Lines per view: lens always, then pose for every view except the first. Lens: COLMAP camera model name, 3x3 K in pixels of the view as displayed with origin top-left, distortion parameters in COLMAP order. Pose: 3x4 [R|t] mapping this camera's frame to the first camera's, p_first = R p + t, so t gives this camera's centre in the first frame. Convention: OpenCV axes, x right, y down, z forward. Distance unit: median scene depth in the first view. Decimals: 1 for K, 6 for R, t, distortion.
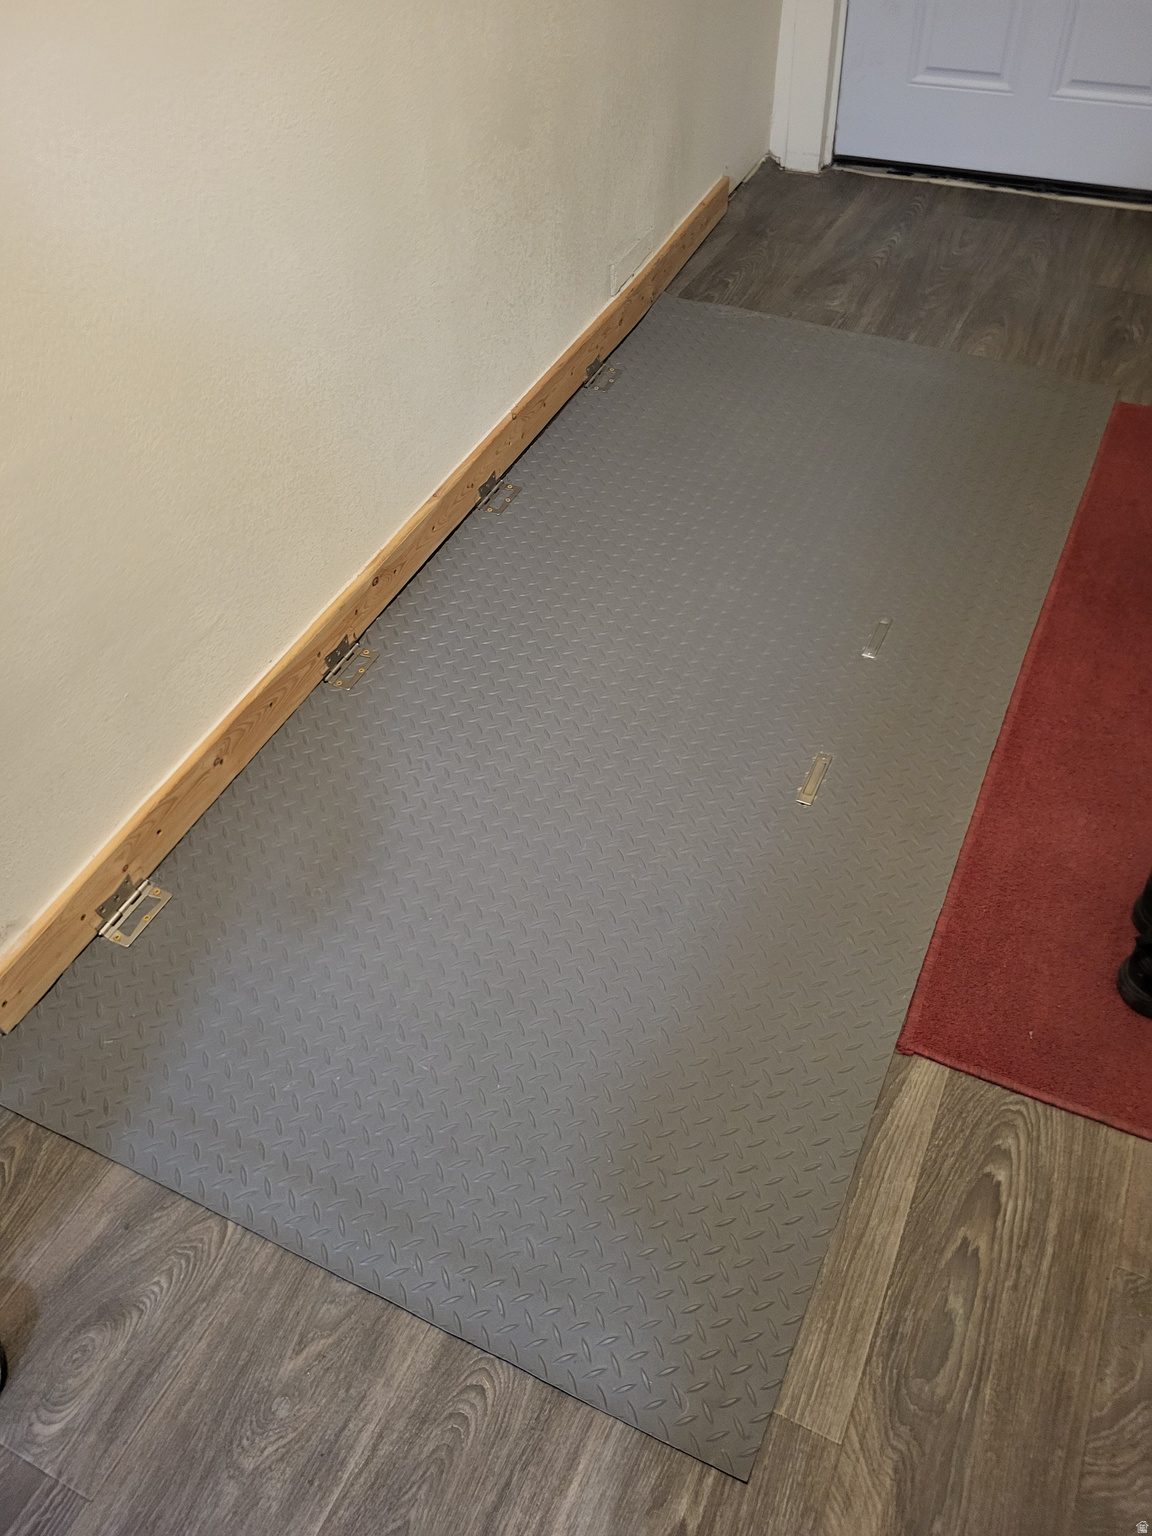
lens RADIAL K [[1163.5, 0, 581.3], [0, 1163.5, 762.6], [0, 0, 1]] dist [0.024678, -0.007755]
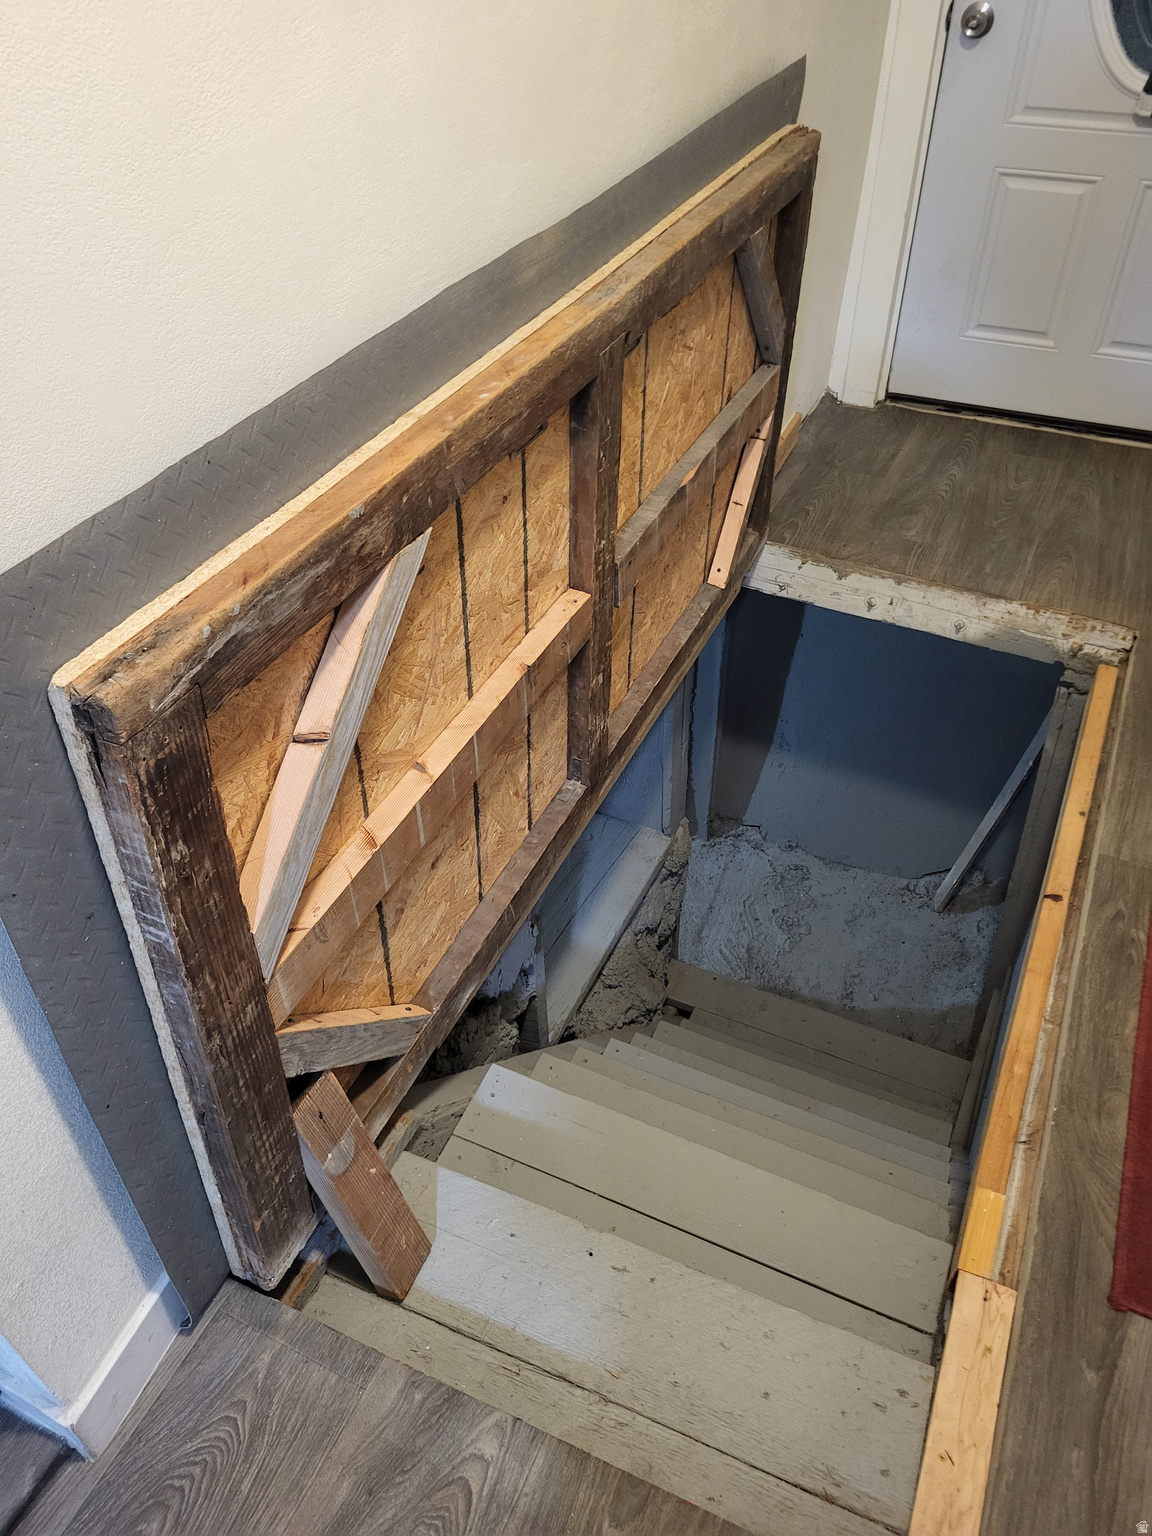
lens RADIAL K [[1163.5, 0, 581.3], [0, 1163.5, 762.6], [0, 0, 1]] dist [0.024678, -0.007755]
pose [[0.999411, 0.024267, 0.024278, -0.101096], [-0.020859, 0.991040, -0.131929, -0.034328], [-0.027262, 0.131345, 0.990962, -0.025107]]
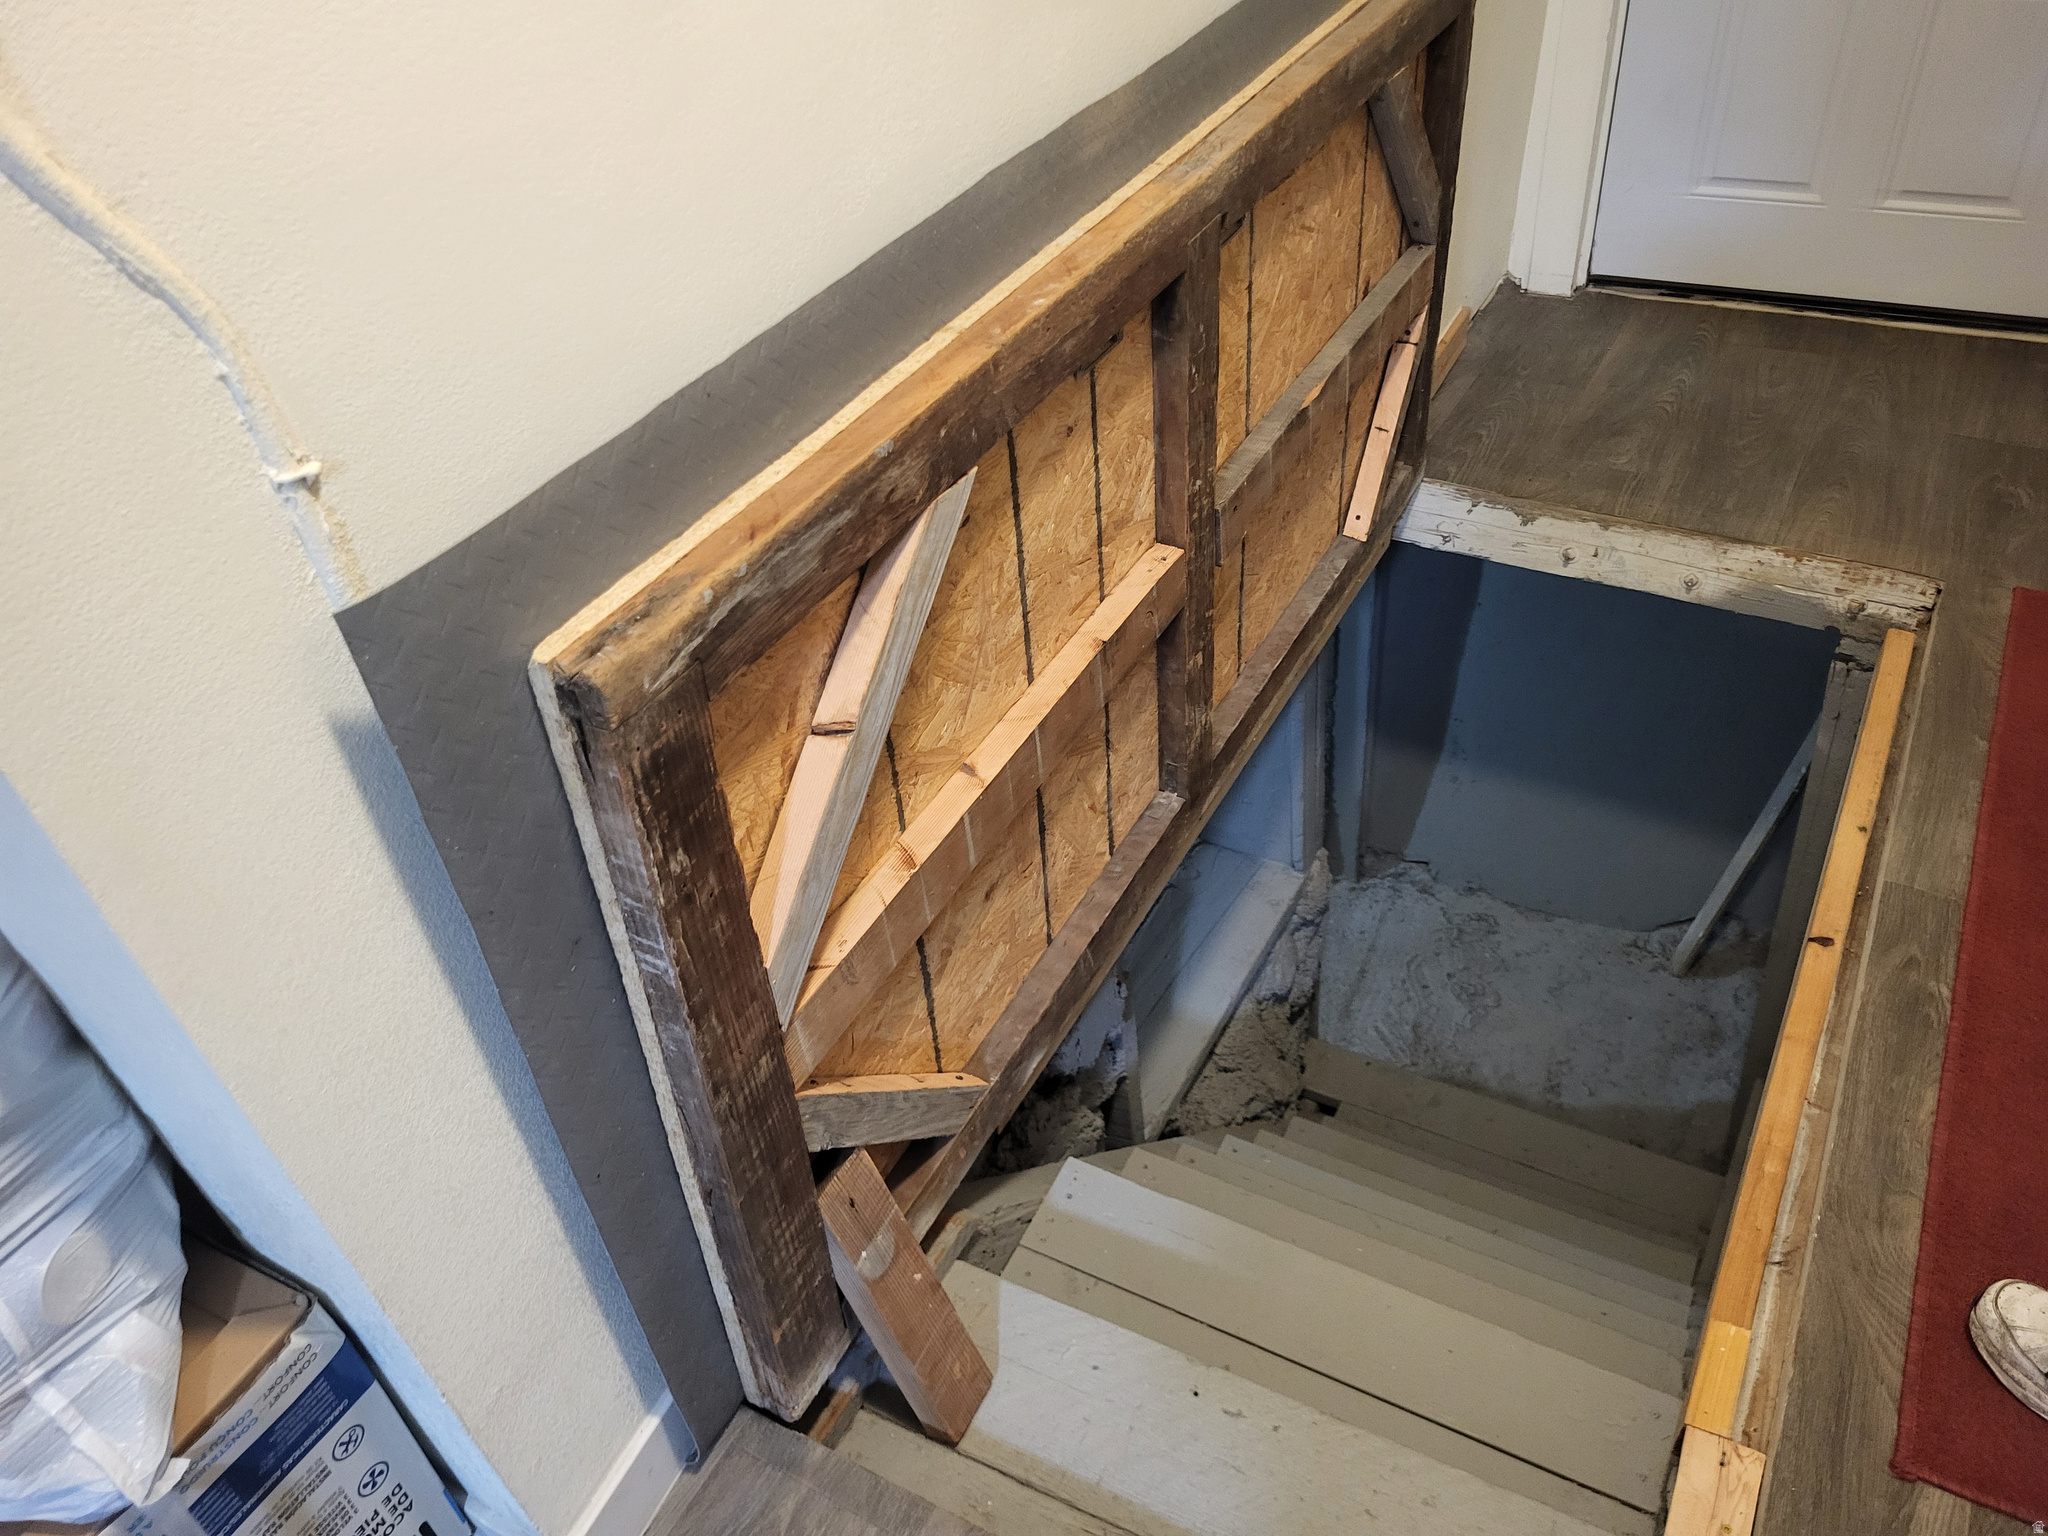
lens RADIAL K [[1551.3, 0, 1040.6], [0, 1551.3, 769.3], [0, 0, 1]] dist [0.024678, -0.007755]
pose [[0.997289, 0.008194, -0.073128, -0.095028], [-0.018636, 0.989506, -0.143283, -0.022184], [0.071186, 0.144258, 0.986976, -0.048425]]
